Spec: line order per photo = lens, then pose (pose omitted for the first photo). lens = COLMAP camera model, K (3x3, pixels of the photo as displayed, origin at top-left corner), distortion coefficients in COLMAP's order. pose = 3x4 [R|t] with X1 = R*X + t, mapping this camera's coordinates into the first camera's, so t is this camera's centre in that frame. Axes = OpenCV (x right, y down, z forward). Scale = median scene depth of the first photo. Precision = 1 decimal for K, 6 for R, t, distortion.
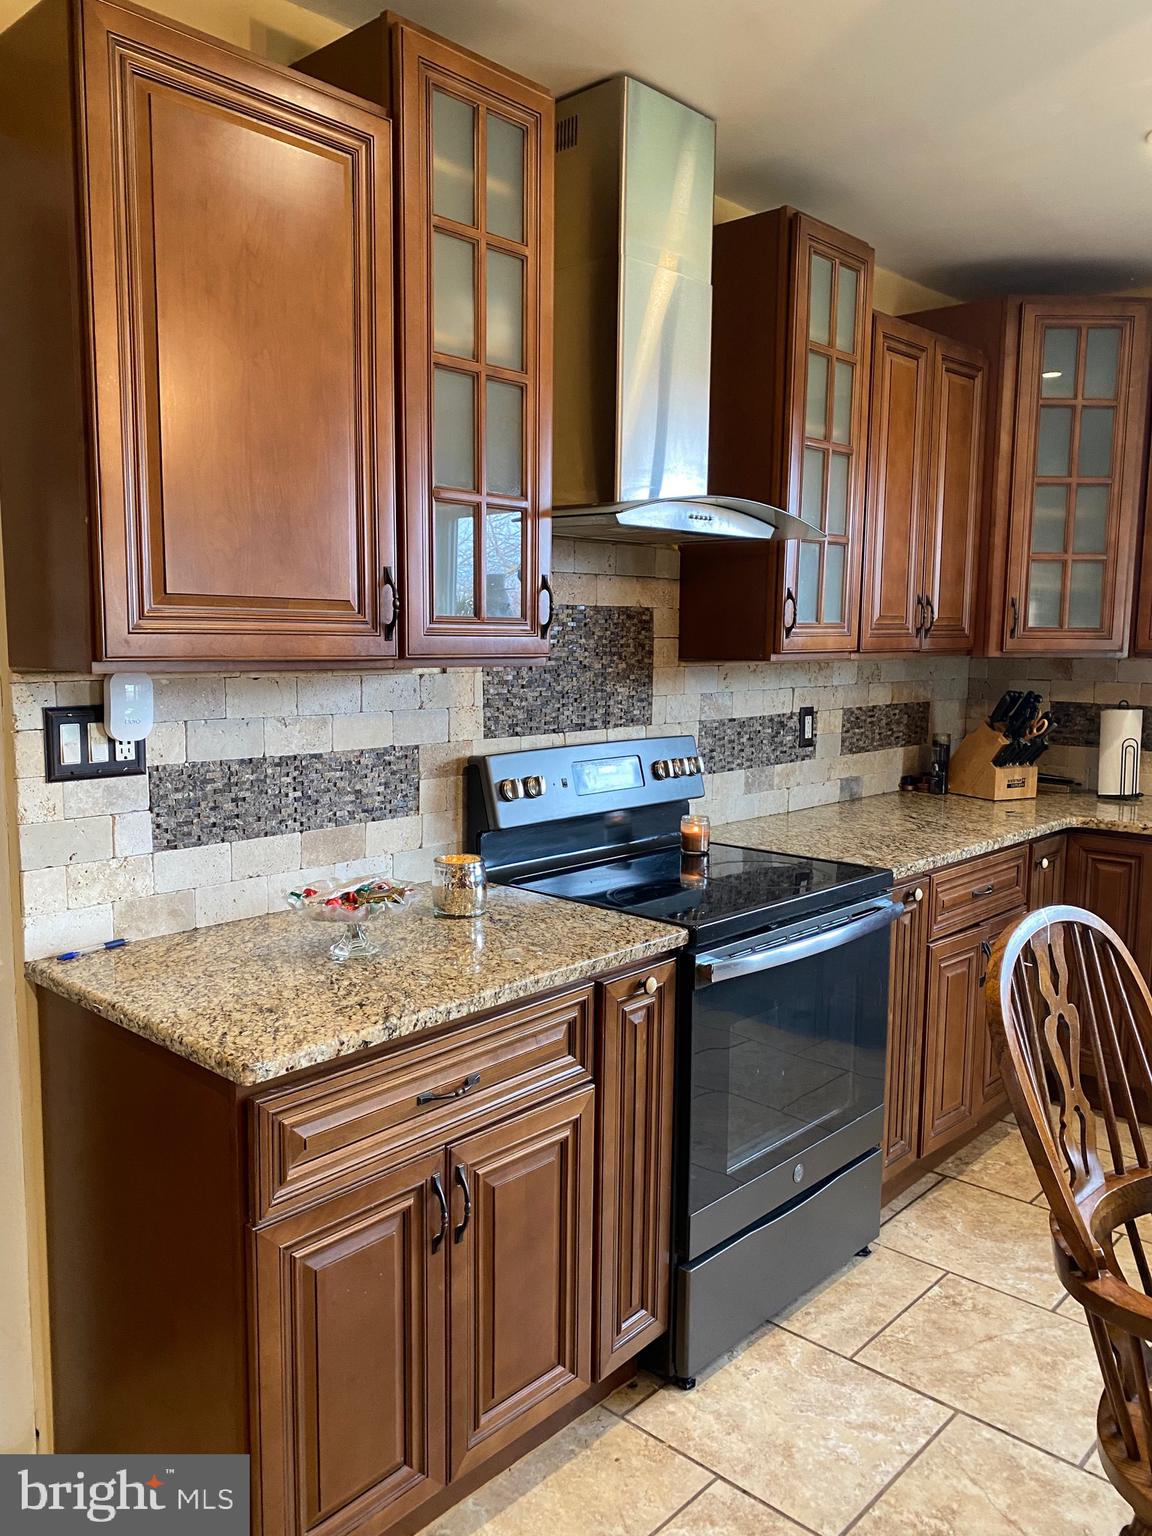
lens RADIAL K [[1167.2, 0, 564.5], [0, 1167.2, 774.5], [0, 0, 1]] dist [0.035850, -0.049699]
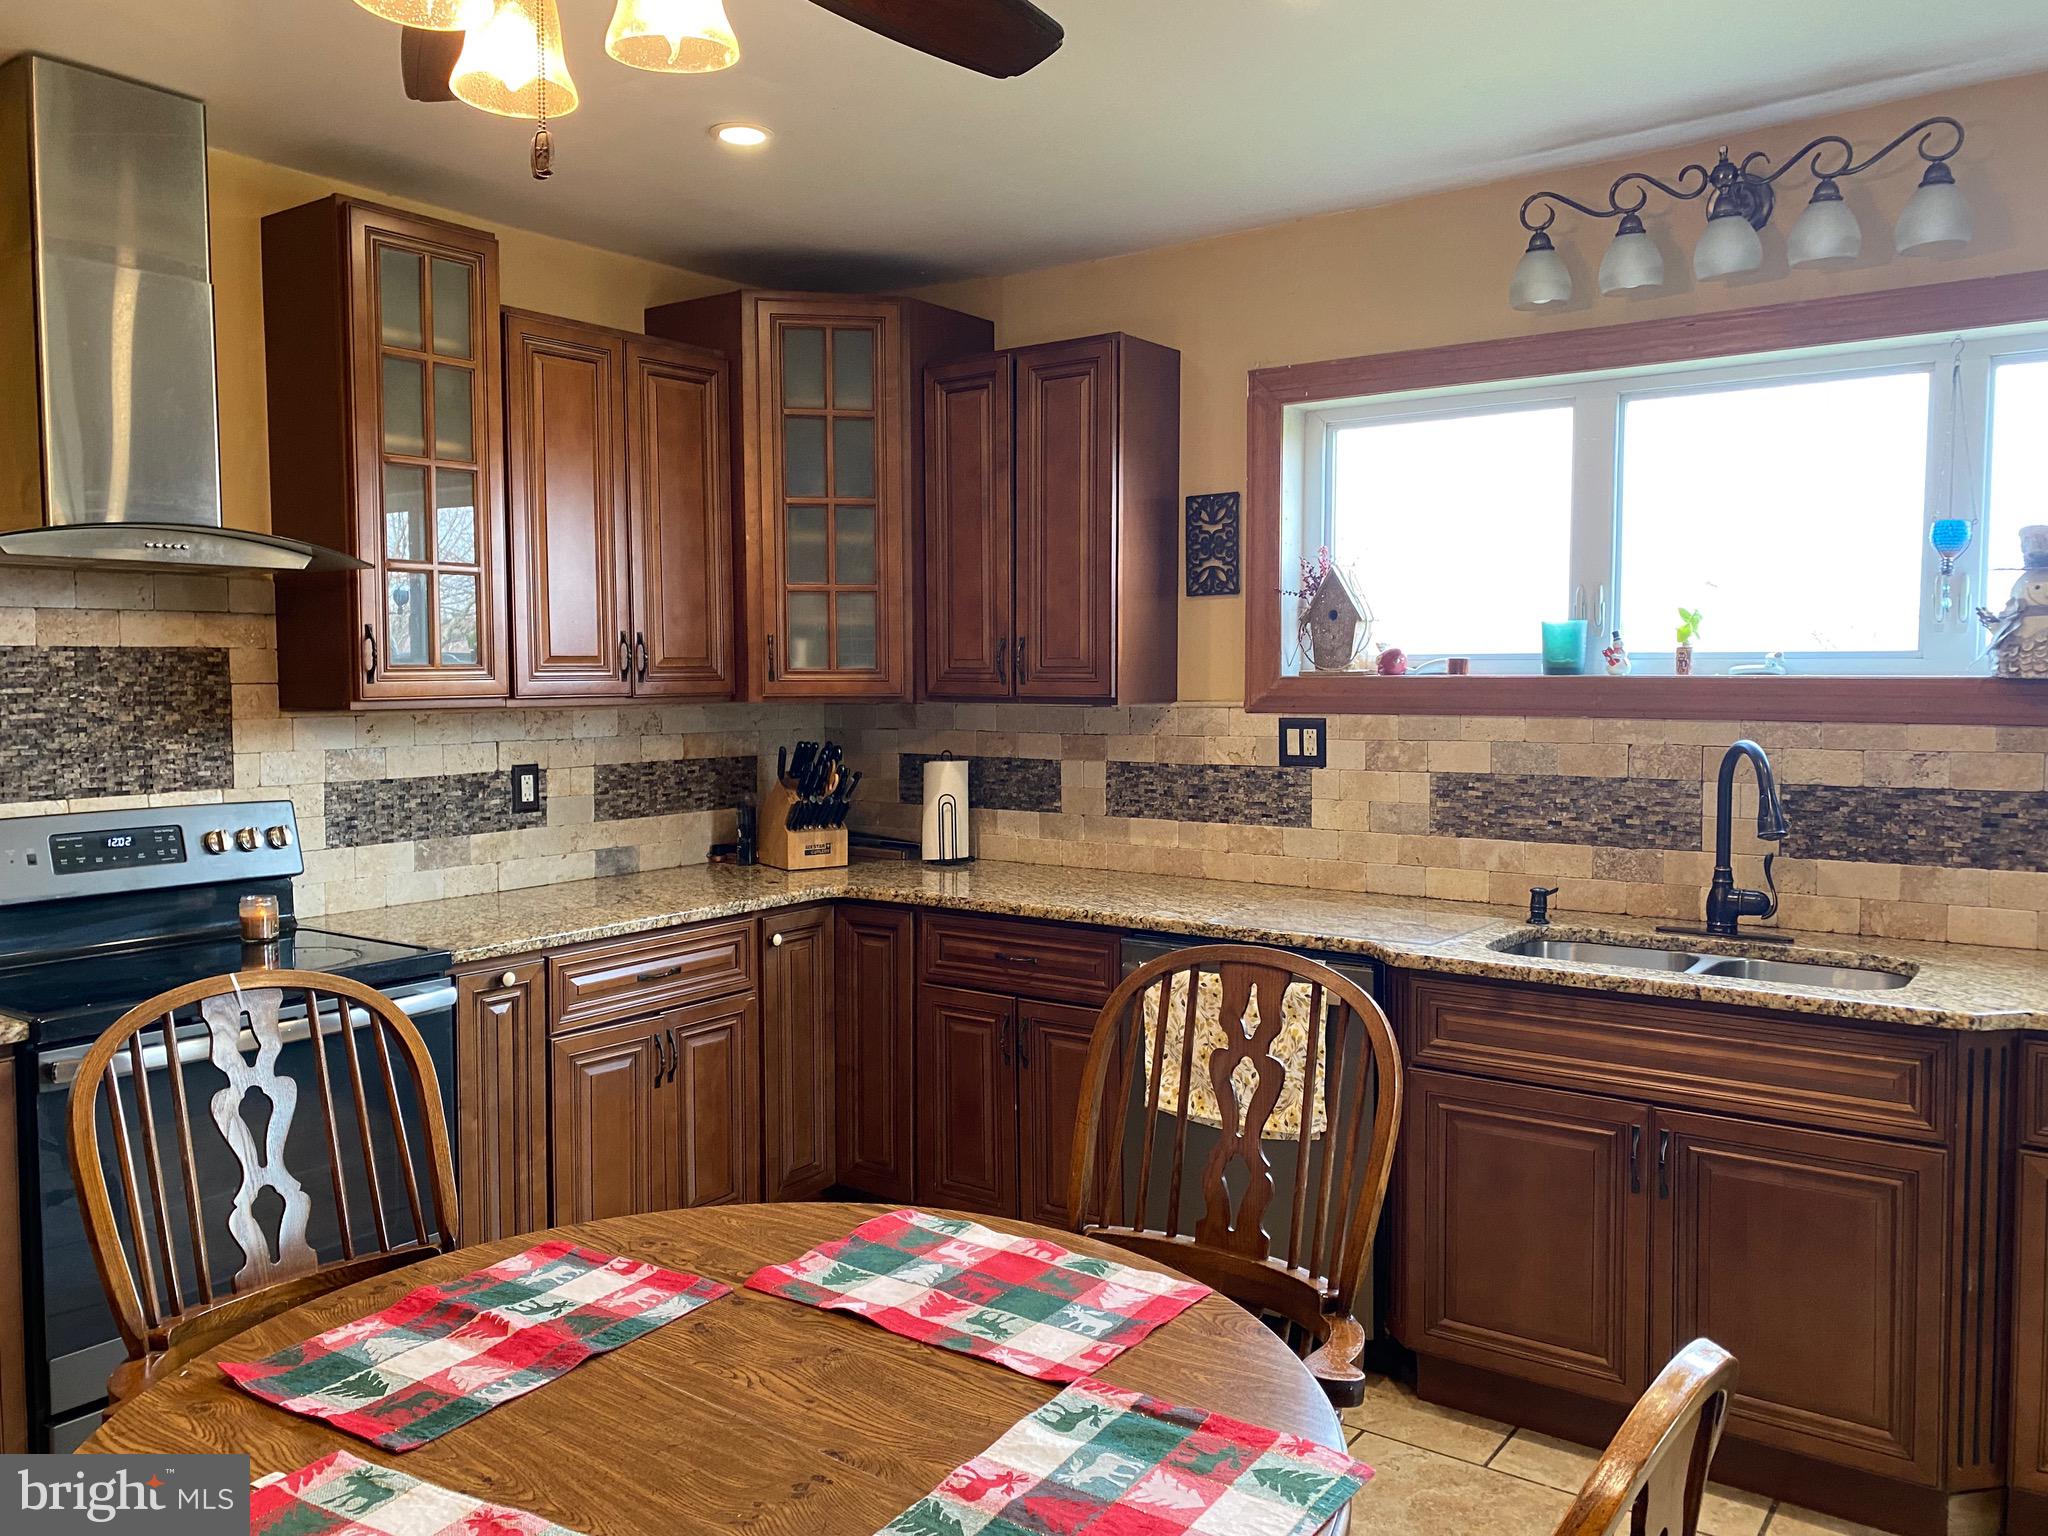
lens RADIAL K [[1556.3, 0, 1036.7], [0, 1556.3, 761.9], [0, 0, 1]] dist [0.035850, -0.049699]
pose [[0.989322, -0.019114, 0.144484, 0.423980], [0.028443, 0.997622, -0.062778, 0.021946], [-0.142941, 0.066217, 0.987514, -0.159451]]
